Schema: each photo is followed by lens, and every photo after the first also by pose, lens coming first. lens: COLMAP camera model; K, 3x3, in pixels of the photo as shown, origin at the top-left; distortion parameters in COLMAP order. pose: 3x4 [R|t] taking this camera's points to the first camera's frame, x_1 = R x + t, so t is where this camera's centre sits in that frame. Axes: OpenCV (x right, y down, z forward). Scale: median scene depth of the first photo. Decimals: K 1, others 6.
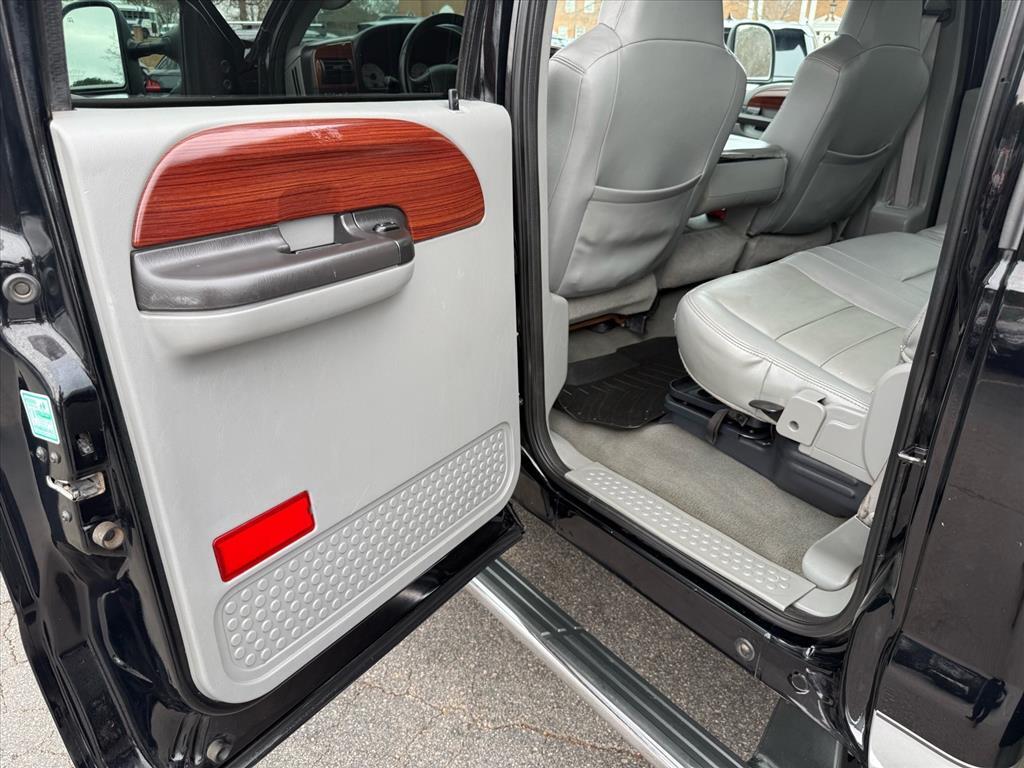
lens RADIAL K [[730.3, 0, 501.0], [0, 730.3, 386.3], [0, 0, 1]] dist [0.046326, -0.045882]
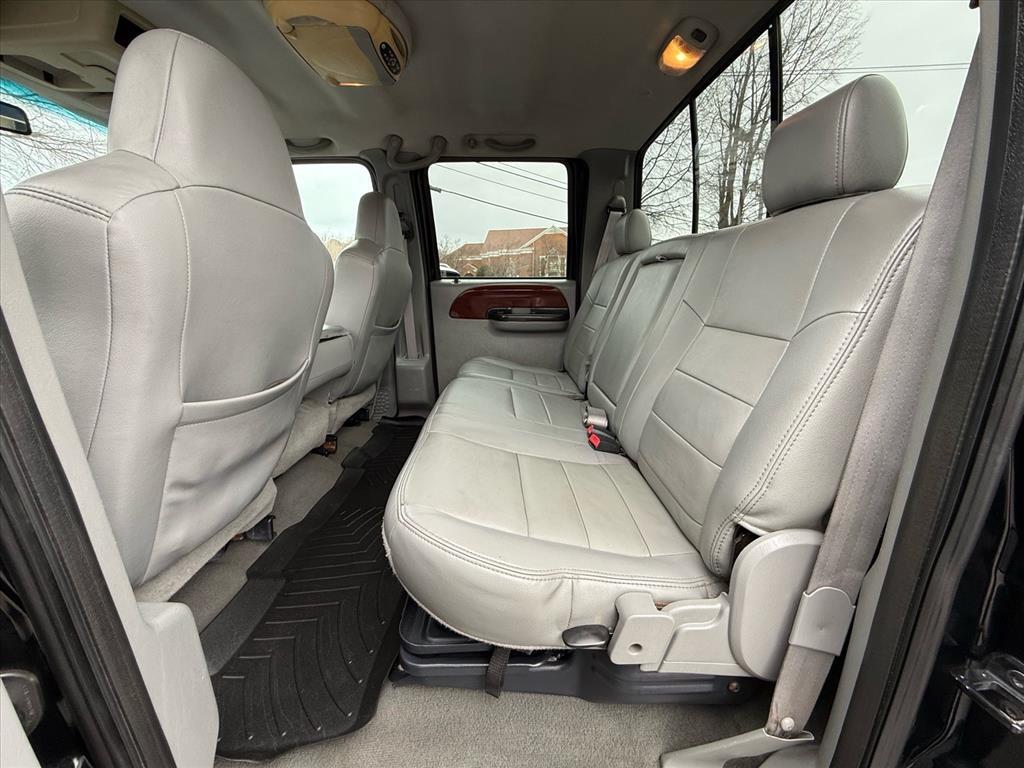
lens RADIAL K [[409.6, 0, 508.5], [0, 409.6, 382.0], [0, 0, 1]] dist [0.004064, 0.000515]
pose [[0.605498, -0.198424, 0.770714, 0.029056], [0.337468, 0.941060, -0.022846, -0.178556], [-0.720755, 0.273925, 0.636771, 0.540431]]
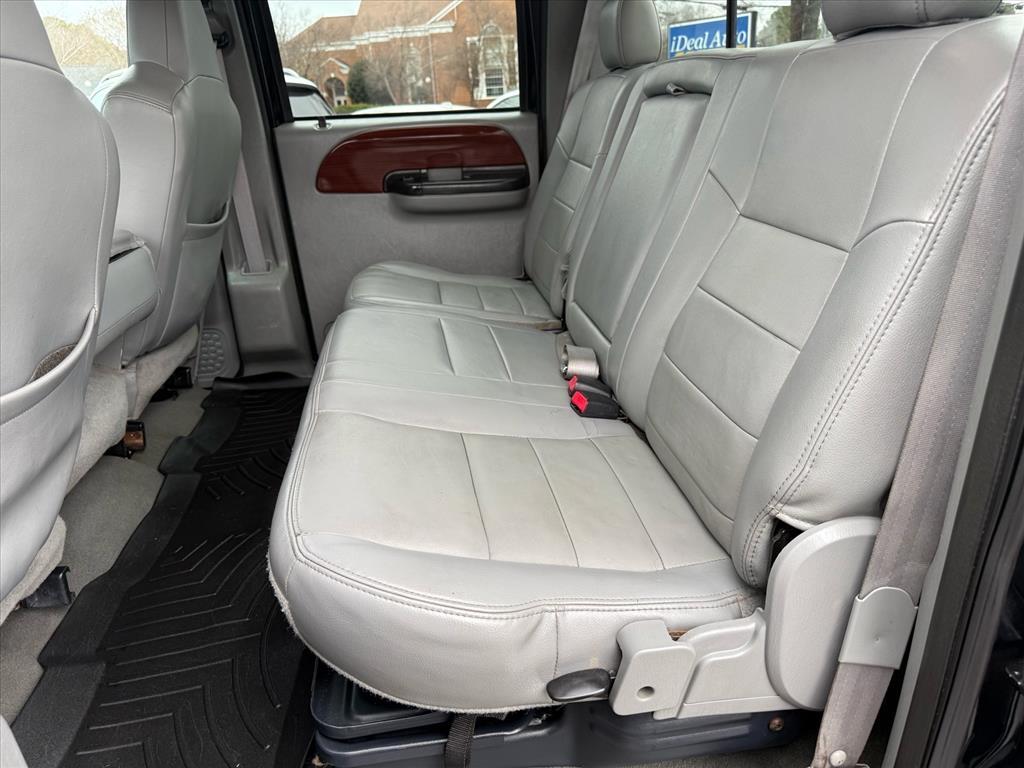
lens RADIAL K [[730.3, 0, 505.1], [0, 730.3, 386.5], [0, 0, 1]] dist [0.046326, -0.045882]
pose [[0.506775, -0.352487, 0.786722, -0.016846], [0.399604, 0.904674, 0.147926, -0.210443], [-0.763869, 0.239412, 0.599322, 0.496339]]
